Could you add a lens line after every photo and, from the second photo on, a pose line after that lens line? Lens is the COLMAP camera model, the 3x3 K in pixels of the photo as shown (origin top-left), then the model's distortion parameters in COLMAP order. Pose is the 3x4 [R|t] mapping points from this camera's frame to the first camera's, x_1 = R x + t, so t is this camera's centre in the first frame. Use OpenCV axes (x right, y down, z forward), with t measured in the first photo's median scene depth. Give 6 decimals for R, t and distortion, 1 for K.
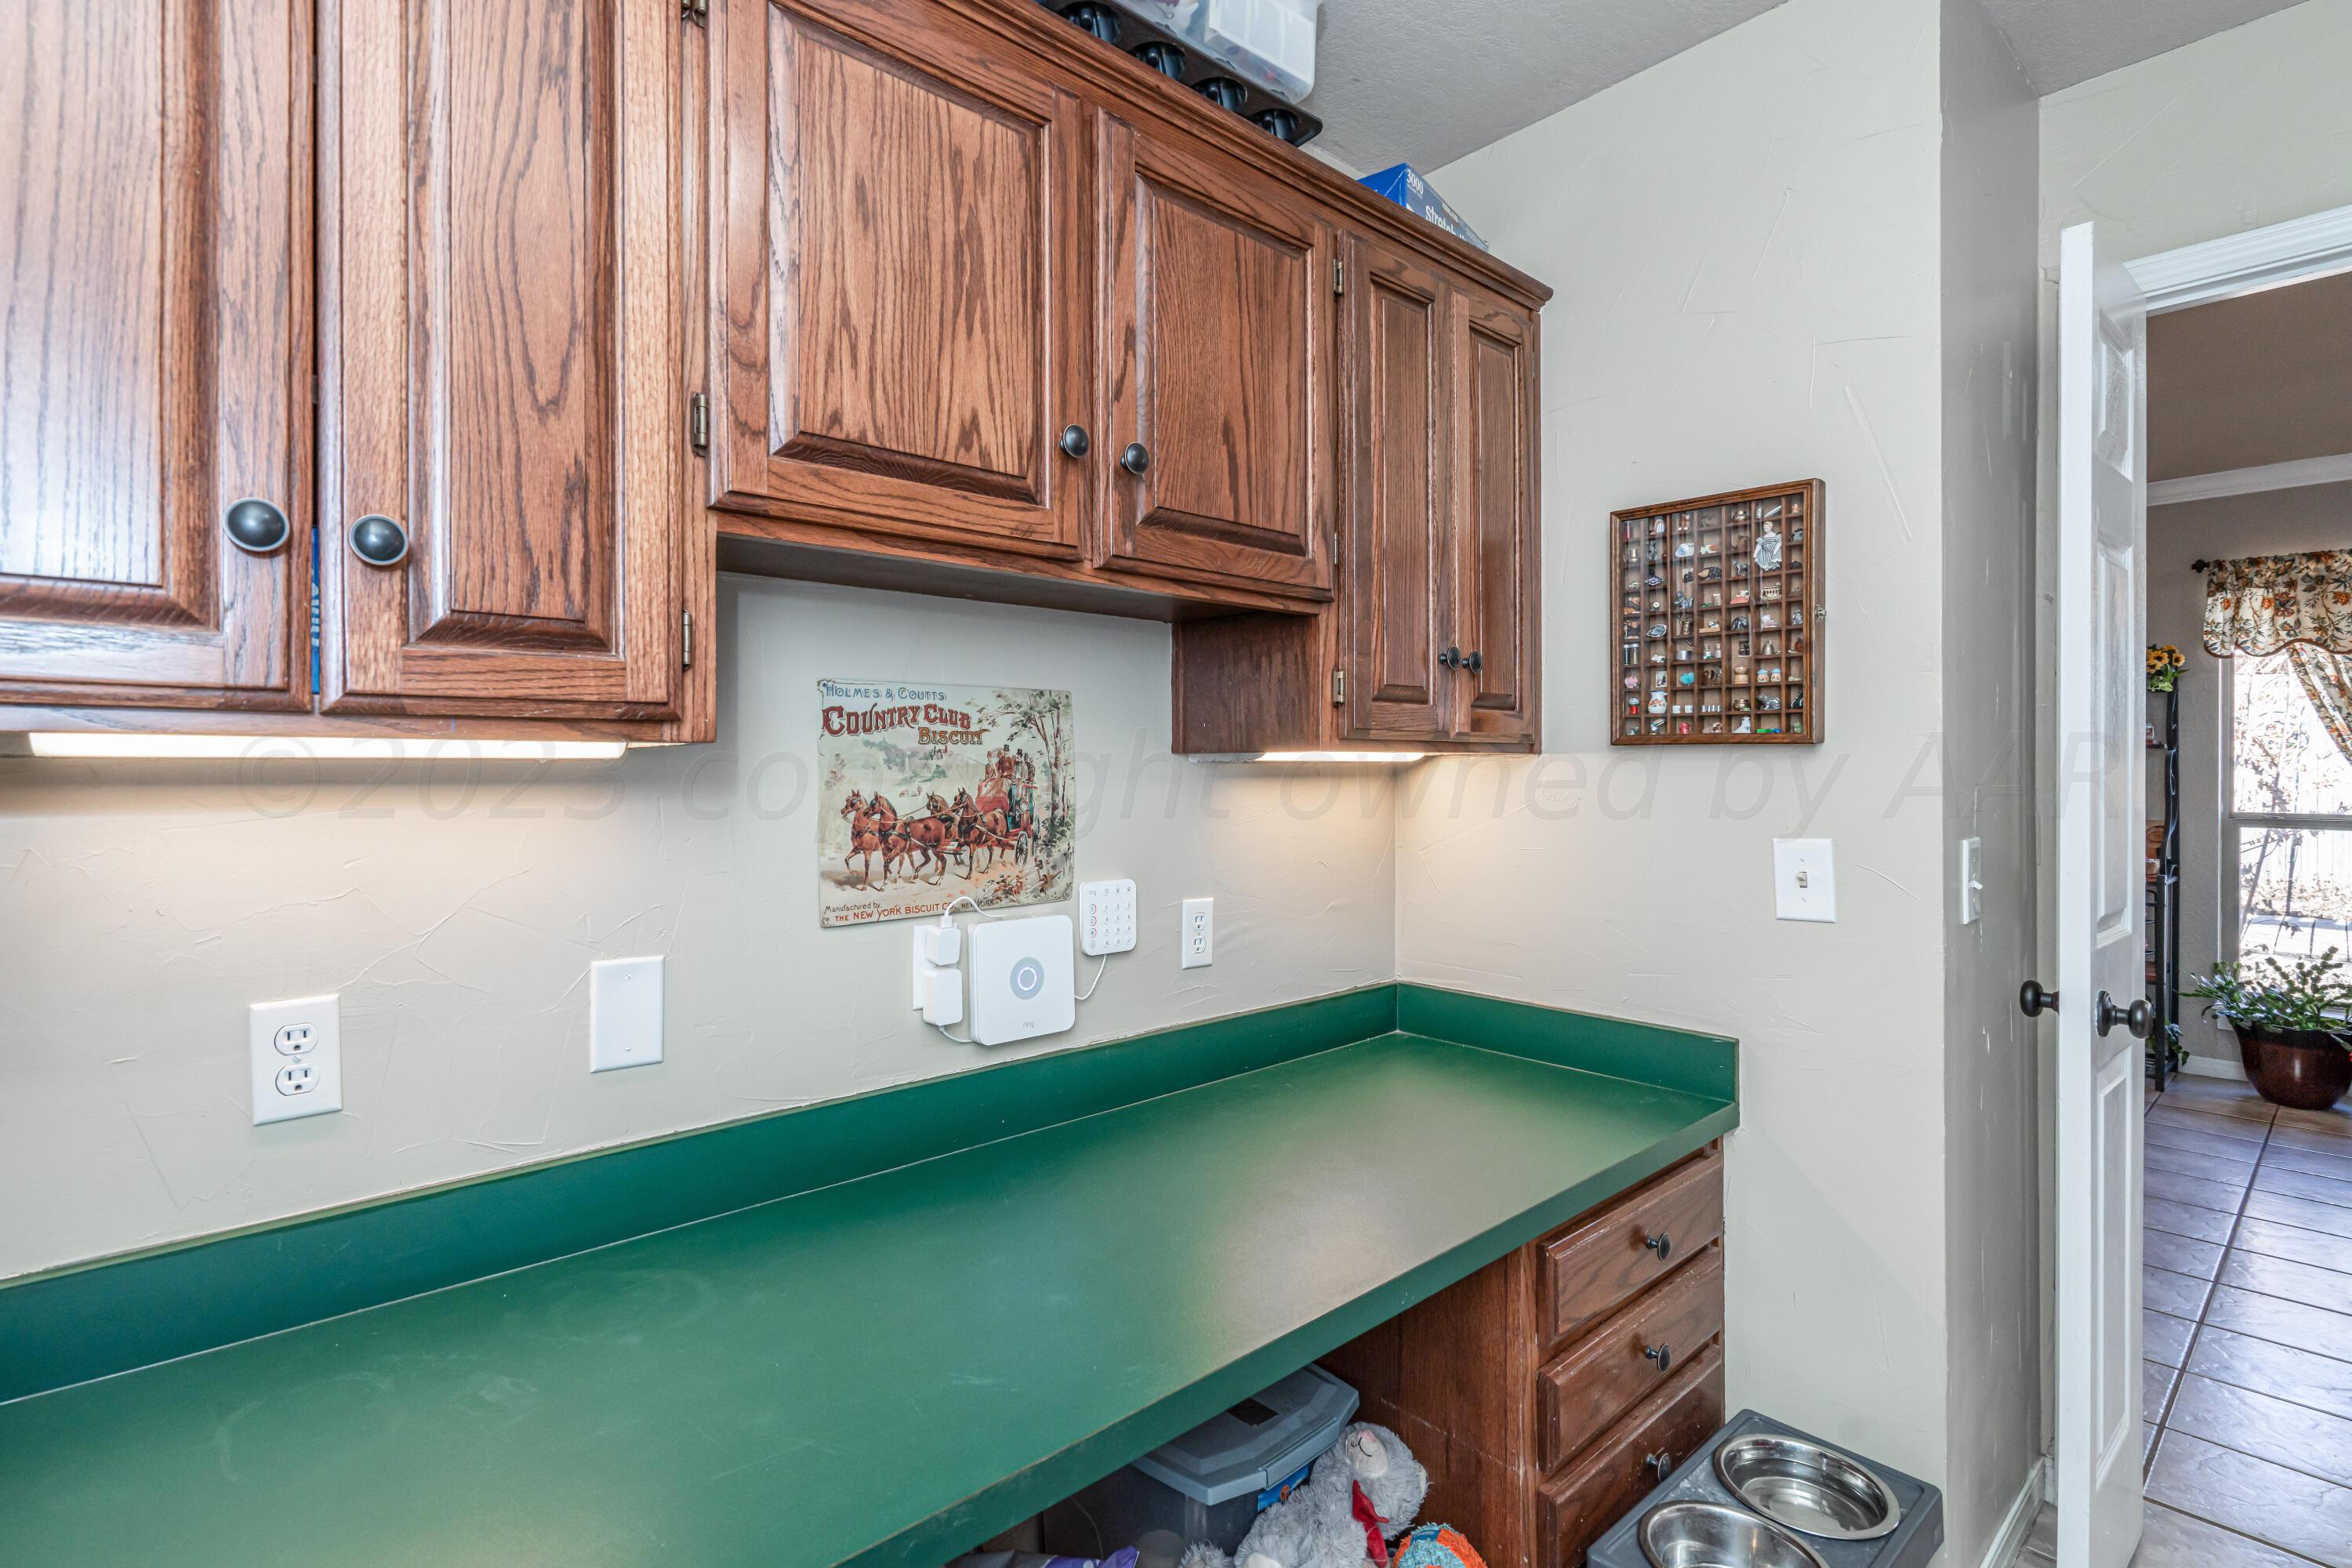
lens RADIAL K [[1065.0, 0, 1166.9], [0, 1065.0, 768.7], [0, 0, 1]] dist [-0.001214, 0.000016]
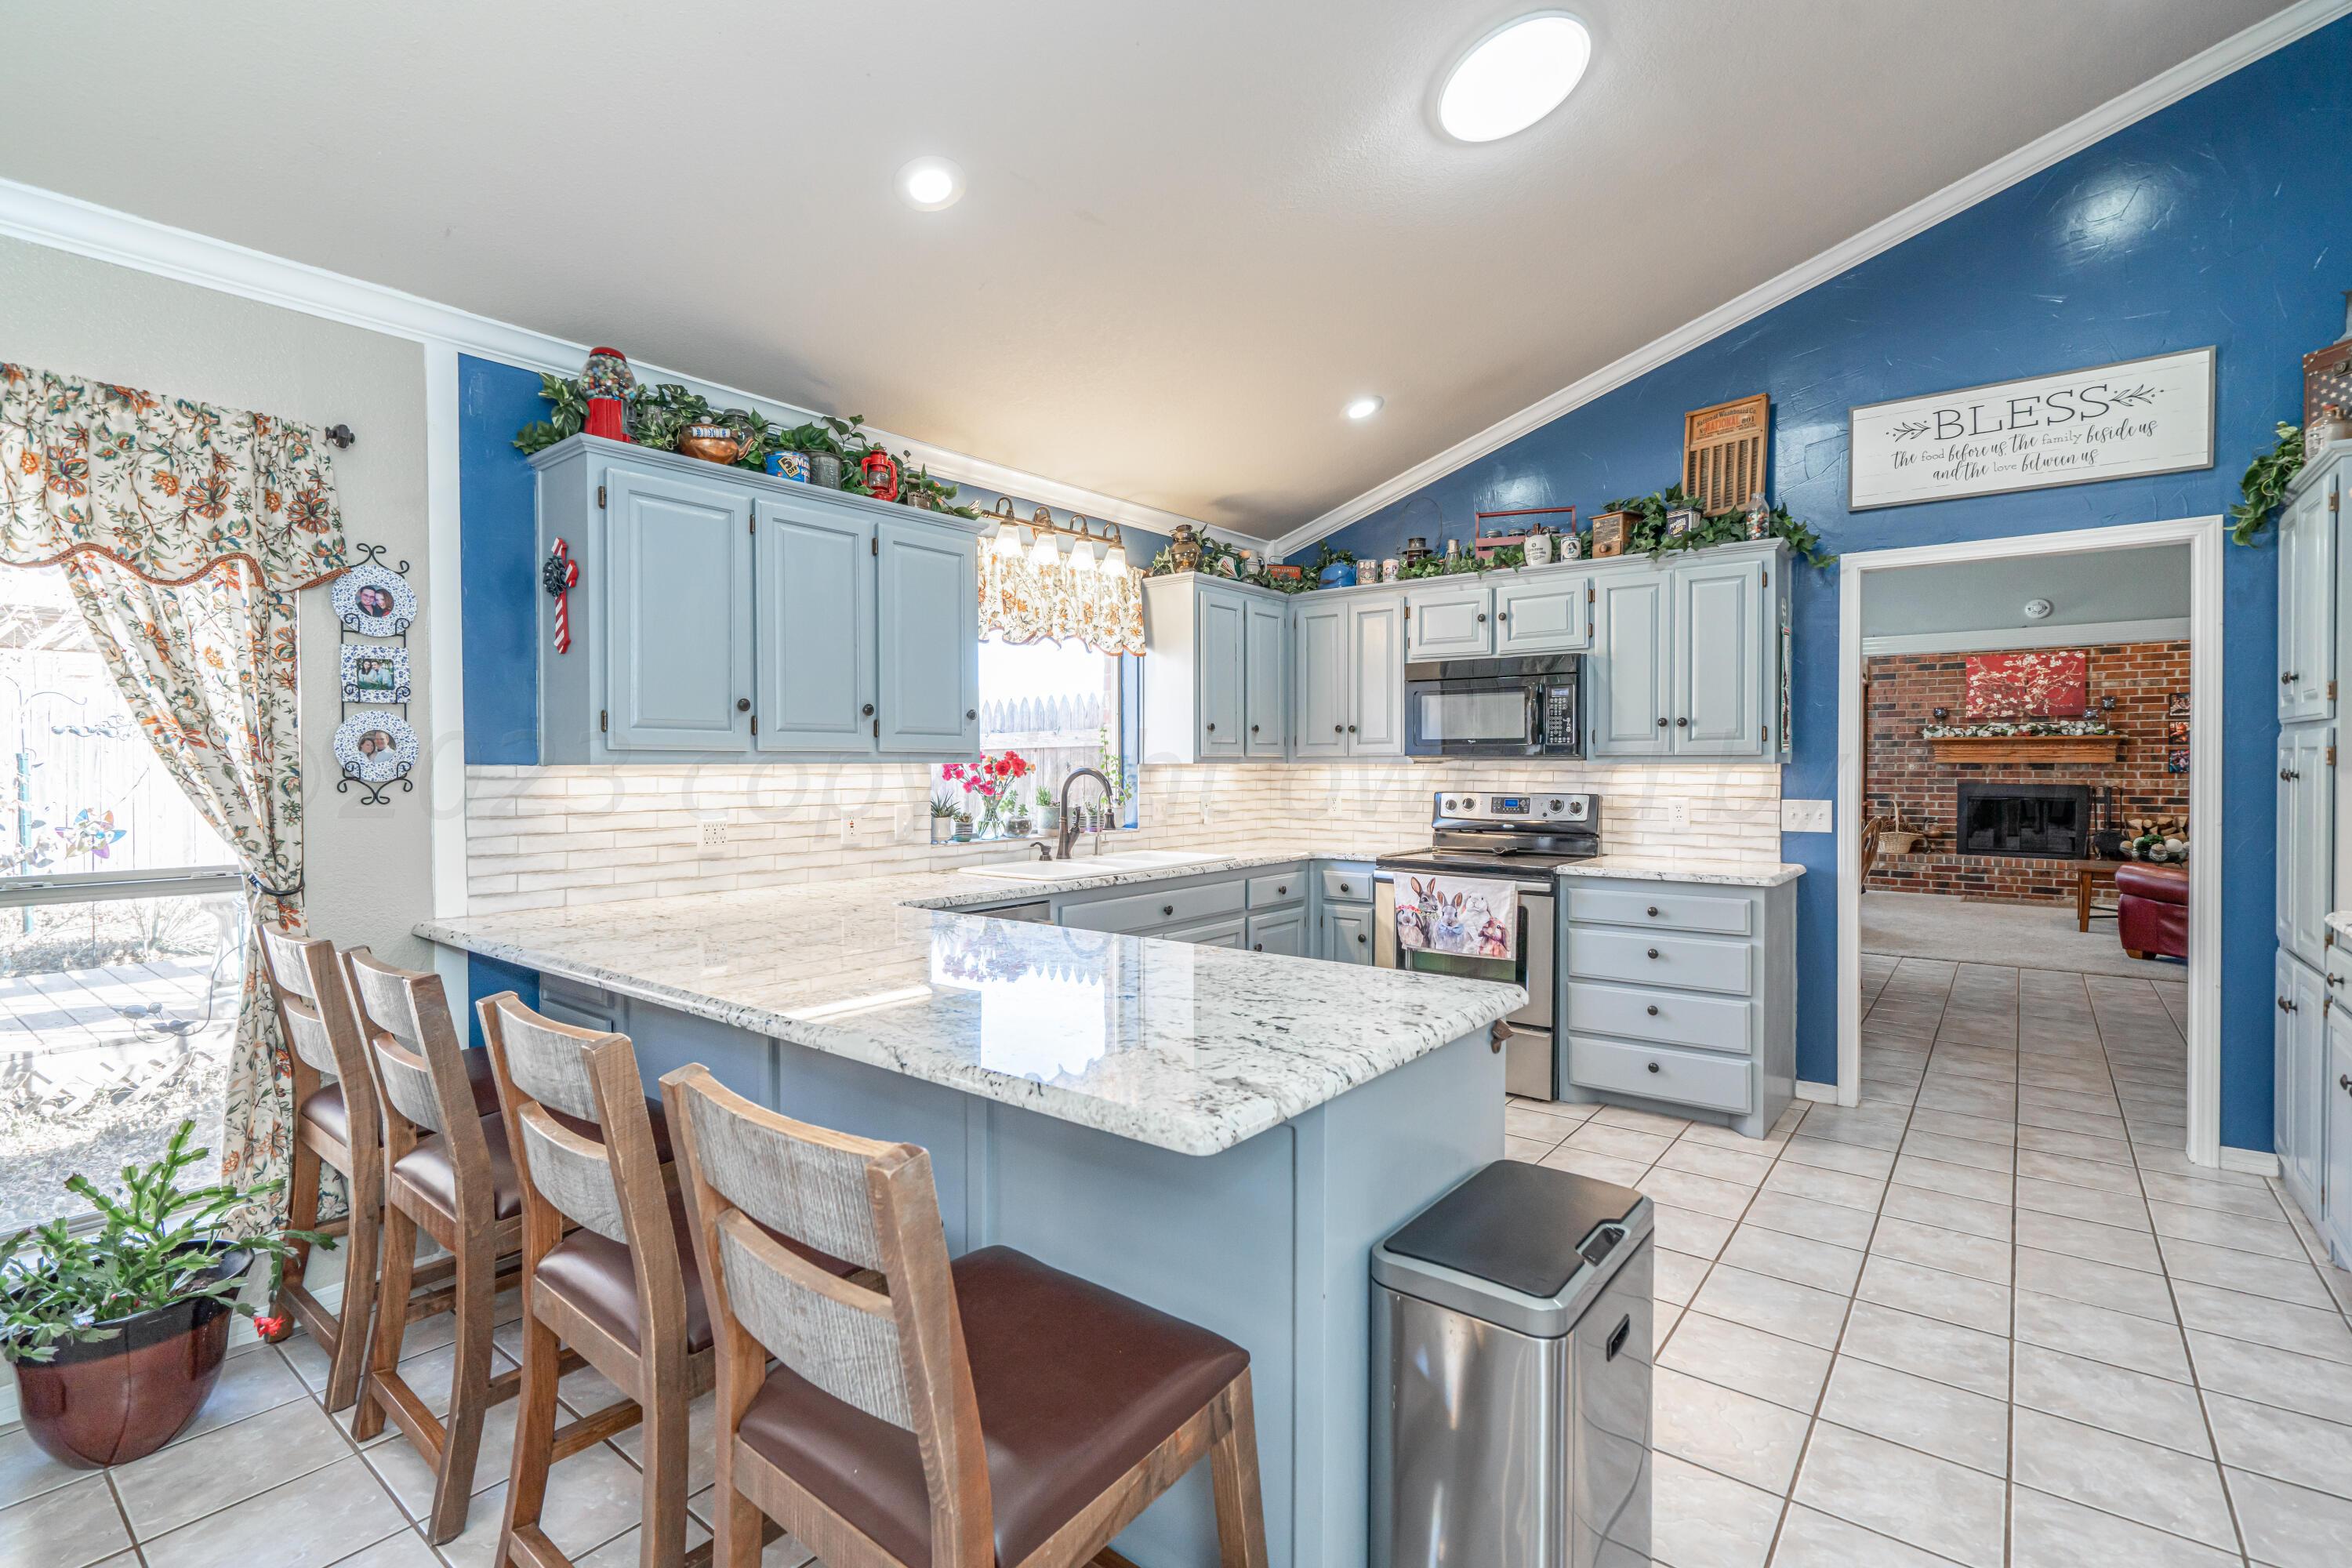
lens RADIAL K [[1065.0, 0, 1165.4], [0, 1065.0, 772.9], [0, 0, 1]] dist [-0.001214, 0.000016]
pose [[-0.176223, -0.011964, 0.984278, 0.451157], [0.002529, 0.999917, 0.012607, -0.014002], [-0.984347, 0.004711, -0.176178, 0.570844]]
